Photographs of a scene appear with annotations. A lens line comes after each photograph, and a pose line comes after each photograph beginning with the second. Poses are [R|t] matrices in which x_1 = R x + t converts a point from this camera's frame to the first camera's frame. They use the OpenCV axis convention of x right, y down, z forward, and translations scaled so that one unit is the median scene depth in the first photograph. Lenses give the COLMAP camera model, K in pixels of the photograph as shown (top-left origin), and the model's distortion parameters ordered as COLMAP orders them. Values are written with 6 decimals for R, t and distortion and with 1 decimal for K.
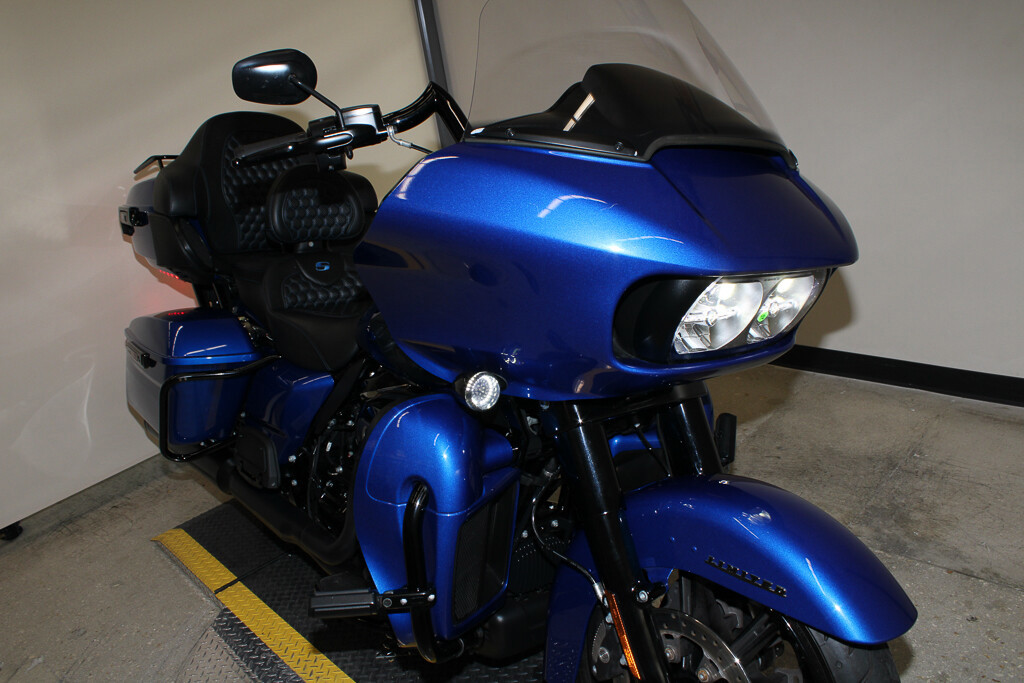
lens RADIAL K [[848.9, 0, 511.1], [0, 848.9, 348.1], [0, 0, 1]] dist [-0.170945, 0.152470]
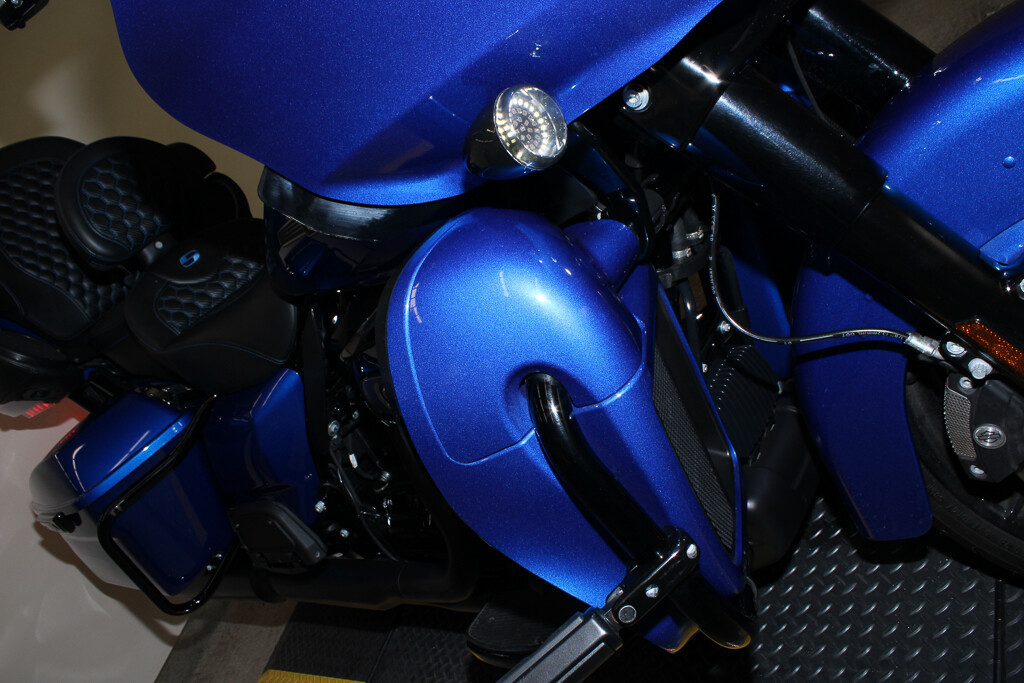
lens RADIAL K [[848.9, 0, 511.1], [0, 848.9, 348.1], [0, 0, 1]] dist [-0.170945, 0.152470]
pose [[0.803818, -0.594680, 0.015229, -0.072778], [0.591341, 0.801568, 0.088339, 0.061115], [-0.064740, -0.062003, 0.995974, 0.328131]]
